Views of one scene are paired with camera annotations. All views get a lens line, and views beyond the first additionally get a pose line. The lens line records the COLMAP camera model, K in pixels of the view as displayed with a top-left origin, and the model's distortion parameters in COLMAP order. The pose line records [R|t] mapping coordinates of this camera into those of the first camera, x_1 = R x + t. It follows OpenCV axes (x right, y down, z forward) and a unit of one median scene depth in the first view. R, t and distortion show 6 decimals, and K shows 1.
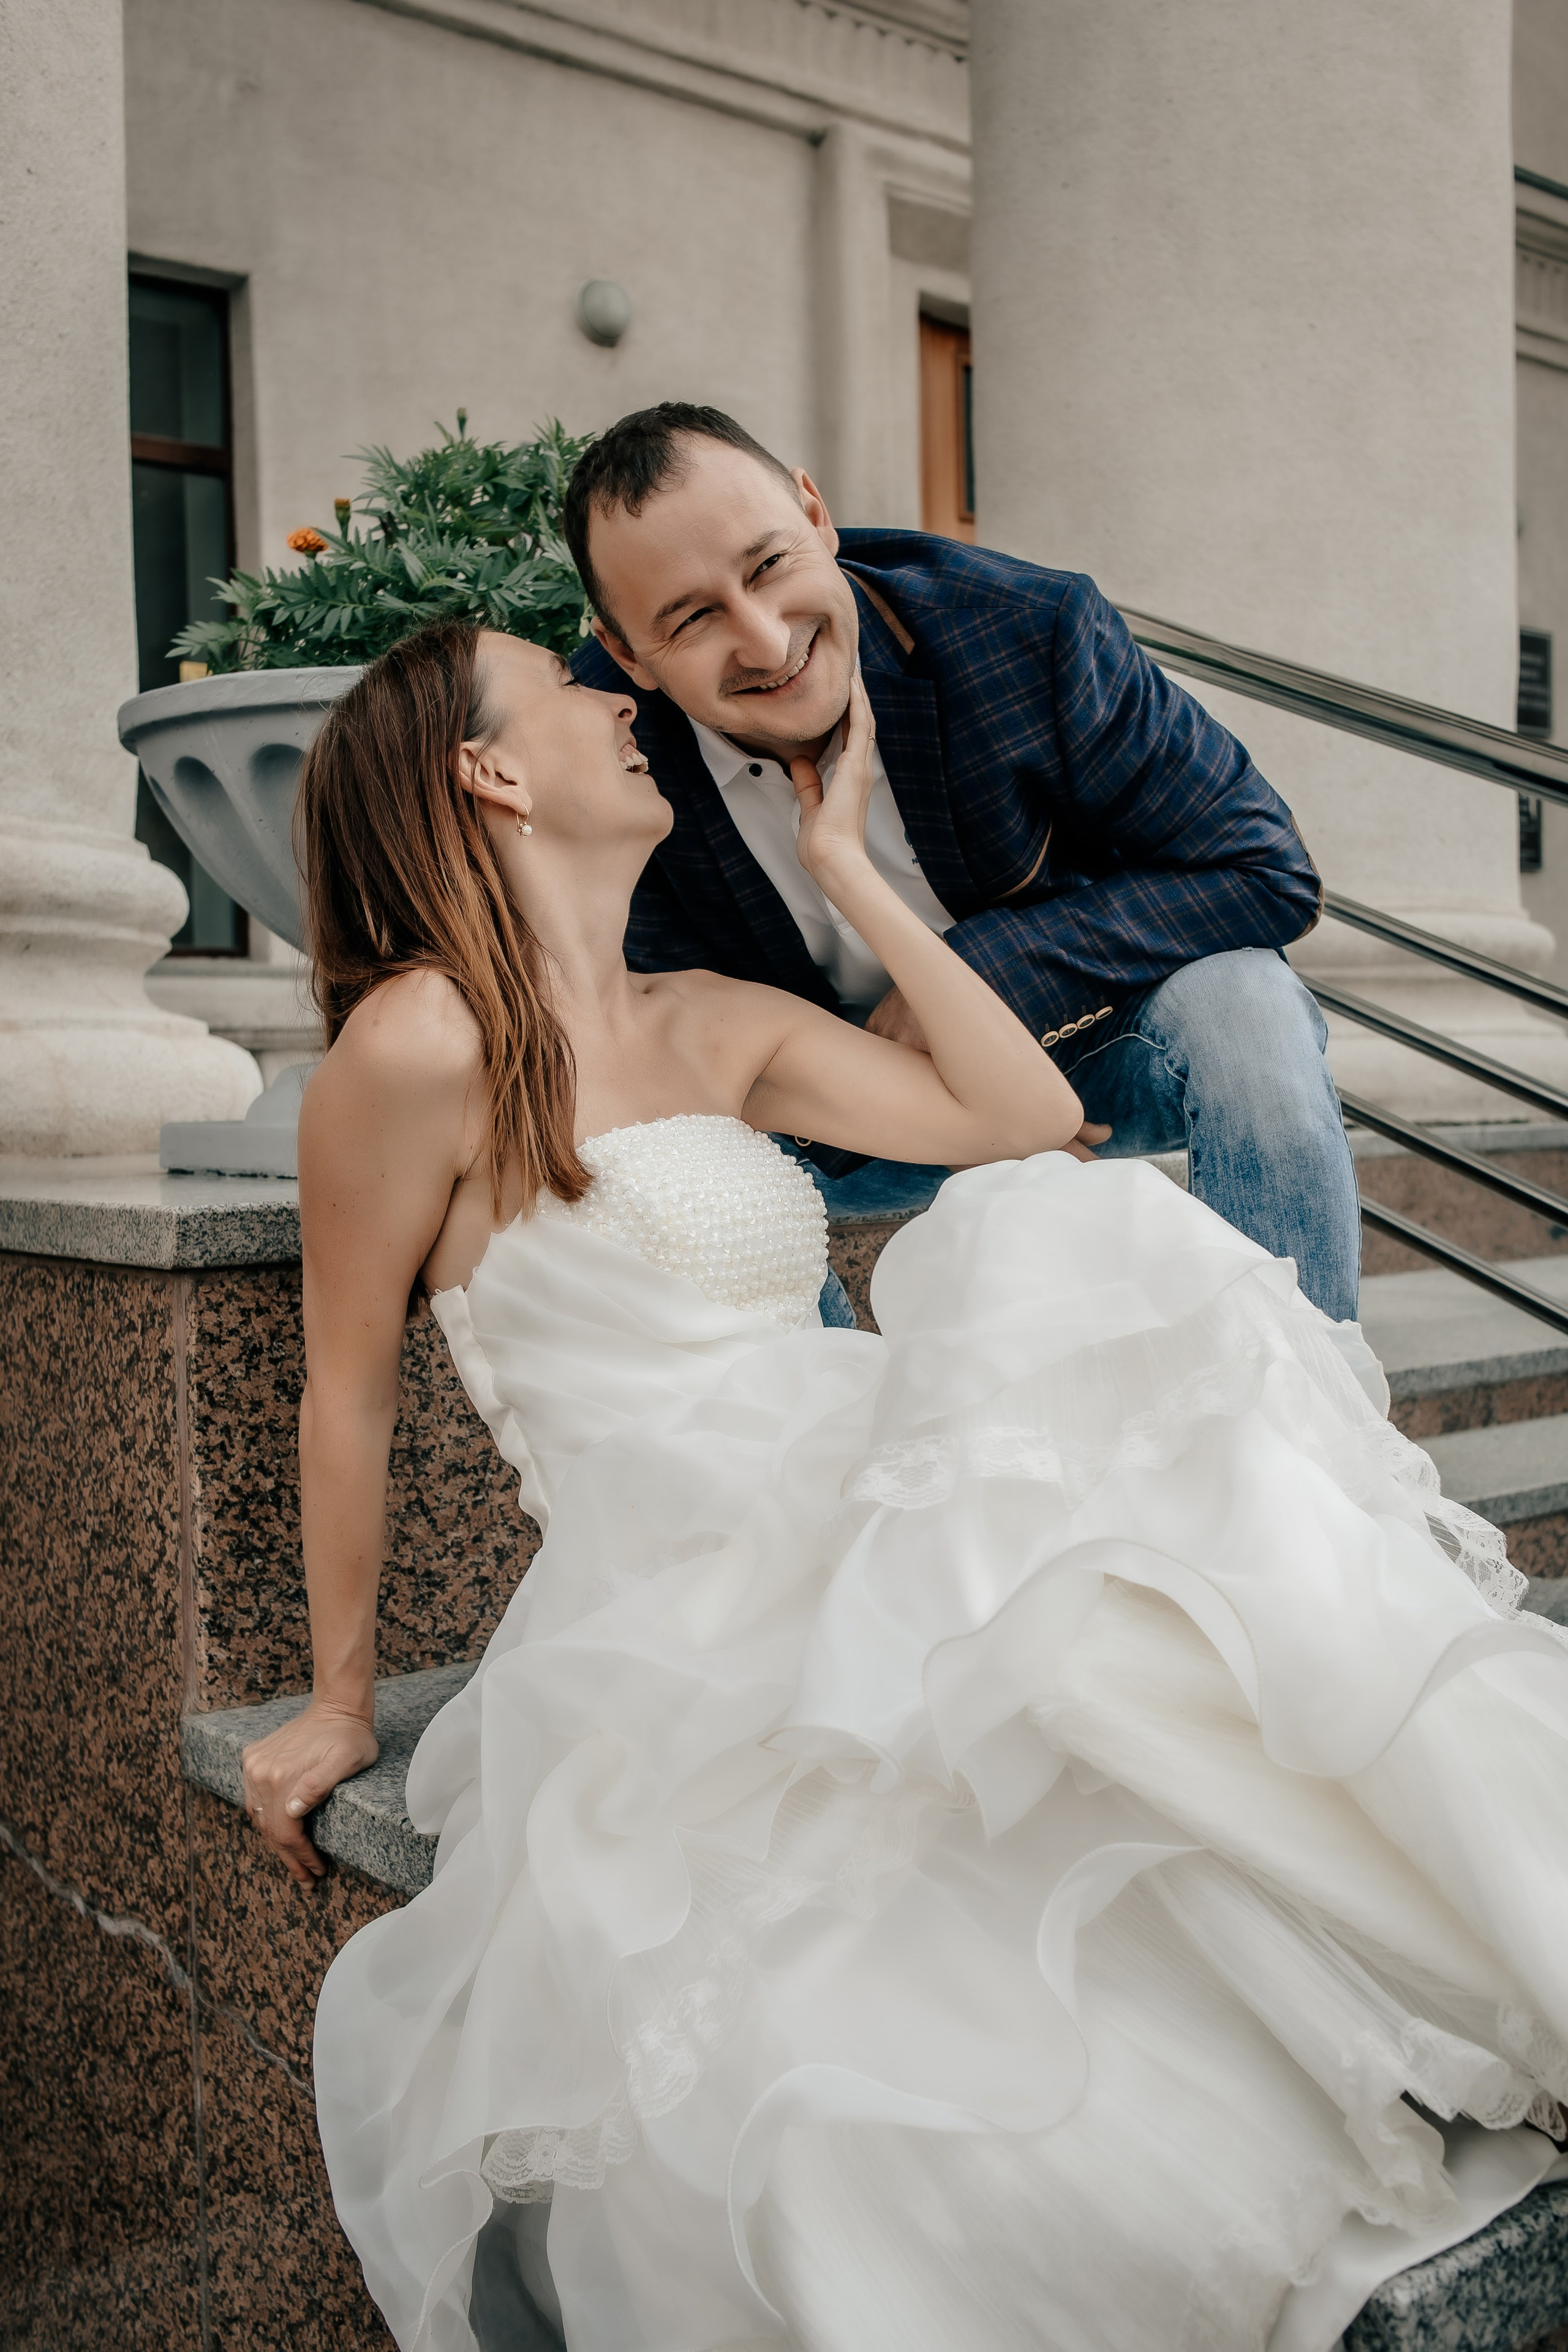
lens RADIAL K [[2265.7, 0, 816.7], [0, 2265.7, 1202.8], [0, 0, 1]] dist [-0.008030, -0.004886]
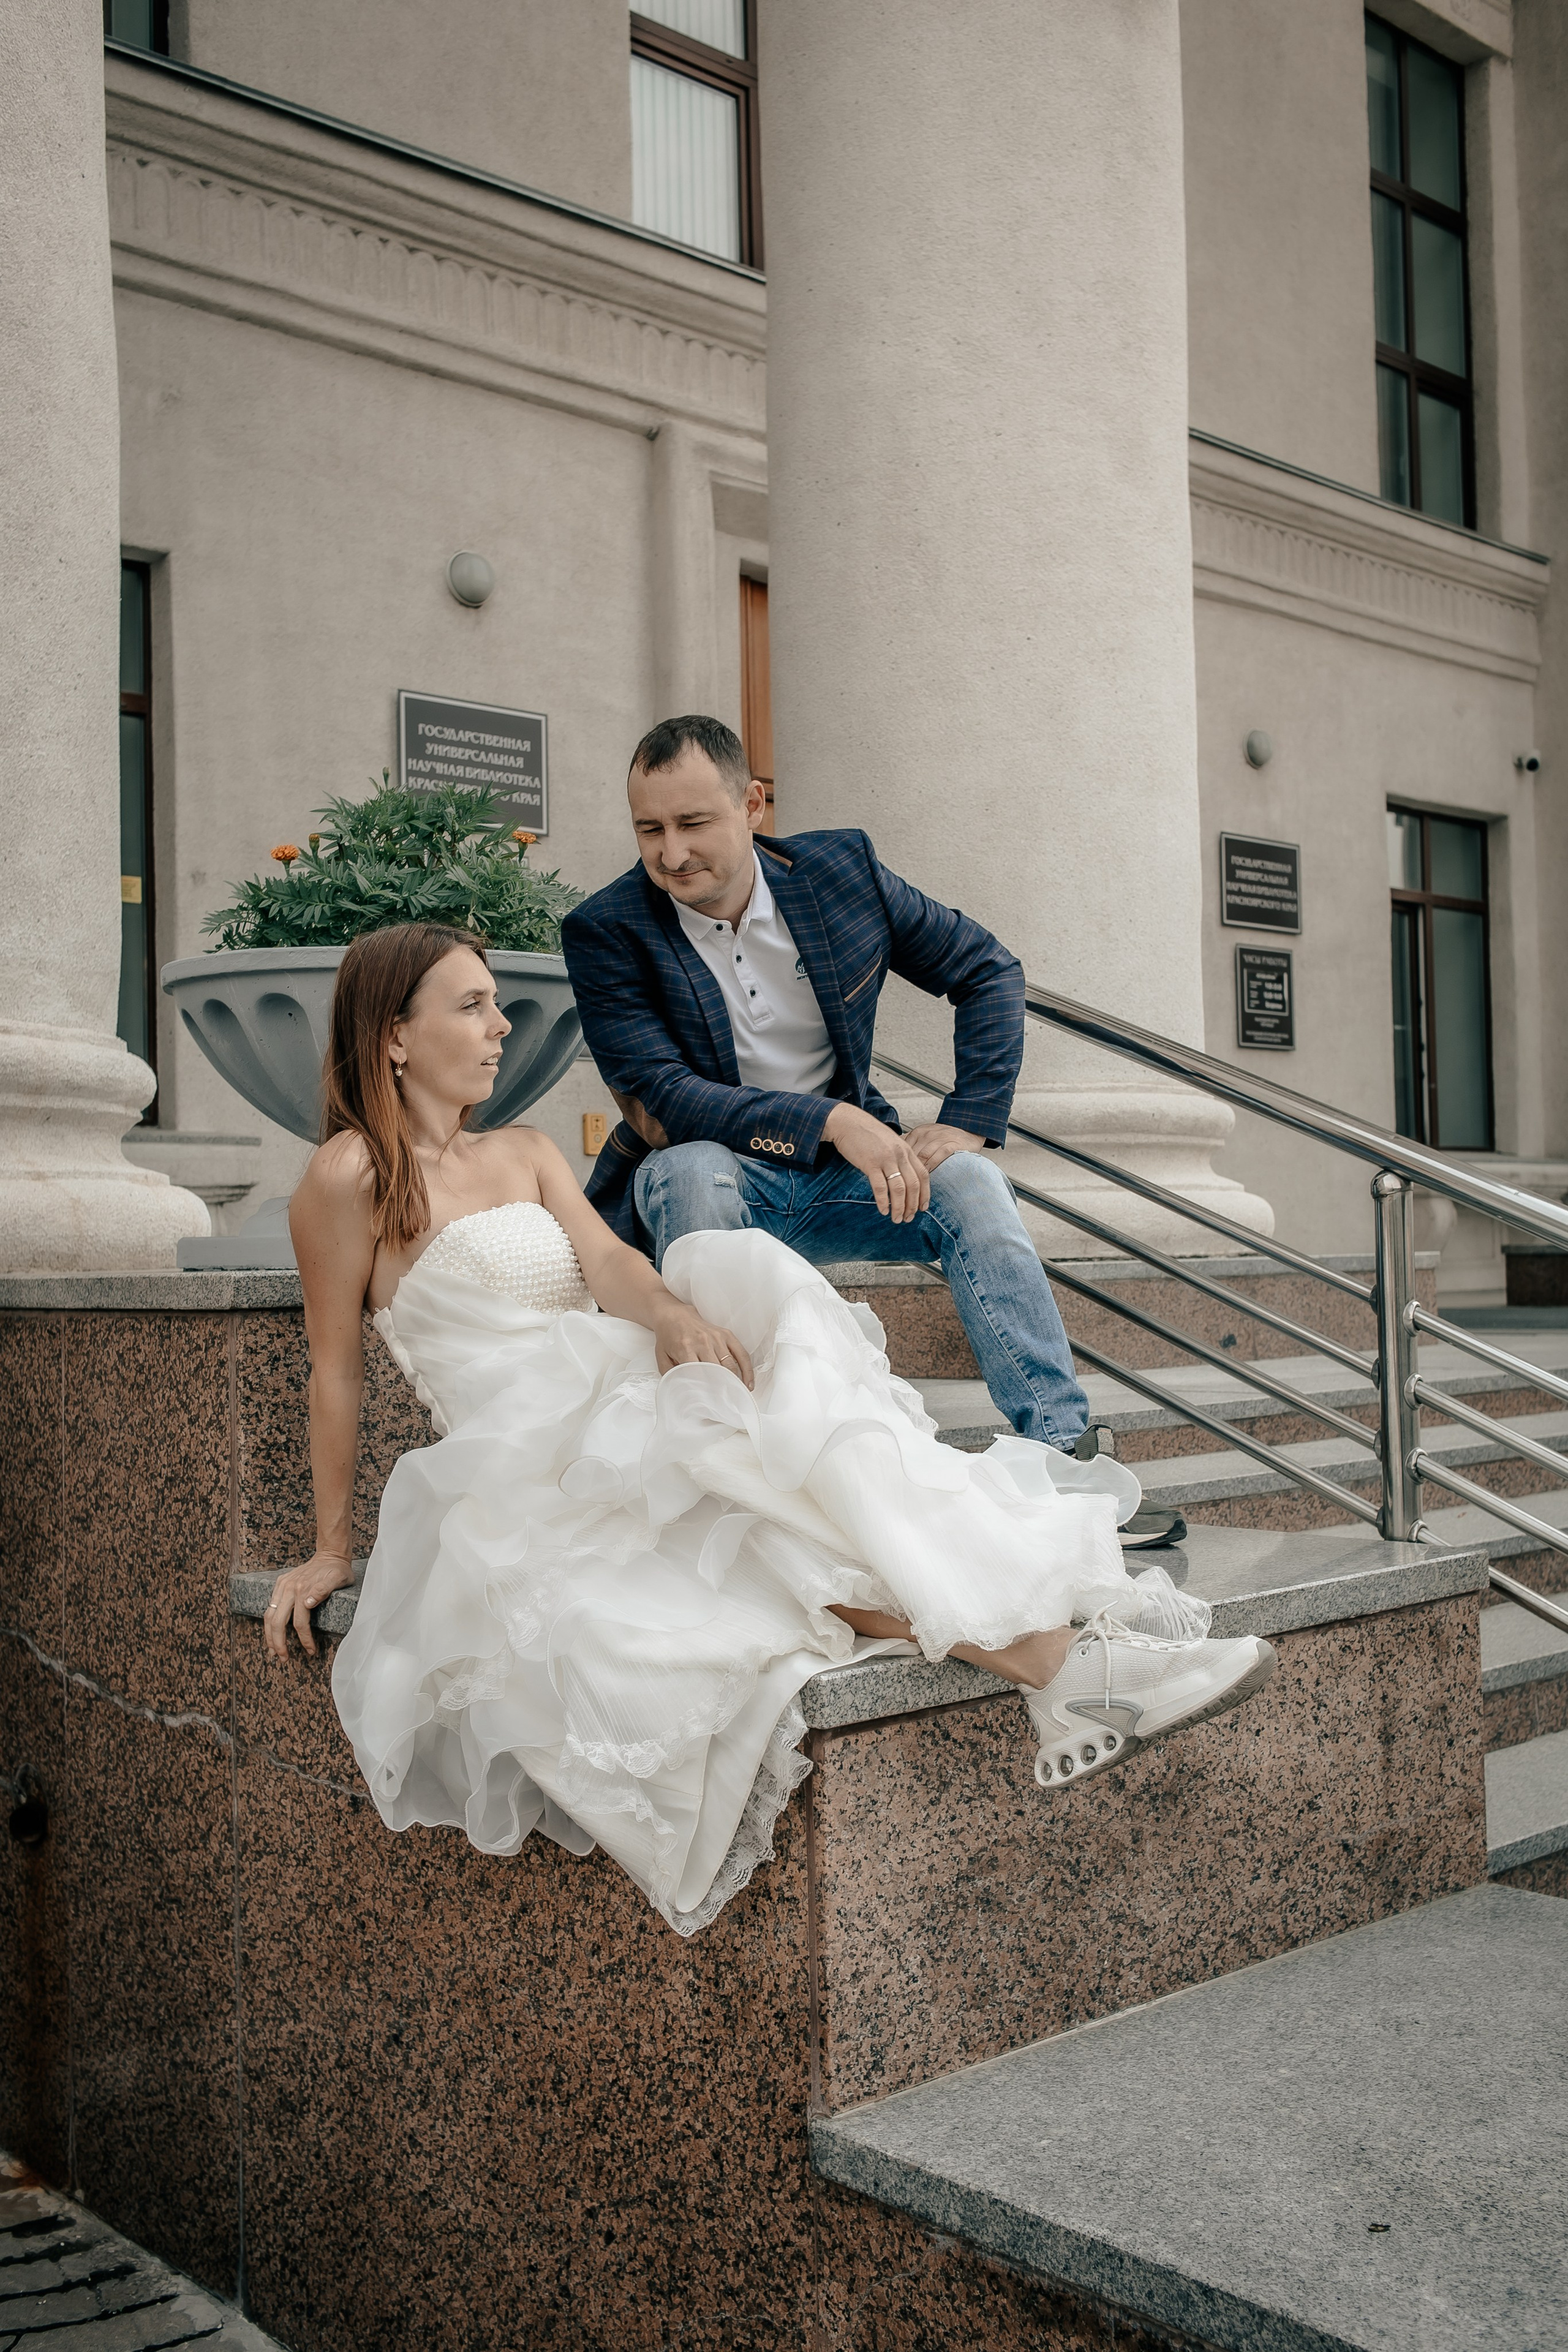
lens RADIAL K [[2265.7, 0, 816.7], [0, 2265.7, 1202.8], [0, 0, 1]] dist [-0.008030, -0.004886]
pose [[0.997954, -0.000398, 0.063933, 0.043663], [0.005096, 0.997295, -0.073328, 0.069369], [-0.063731, 0.073504, 0.995257, -0.664817]]
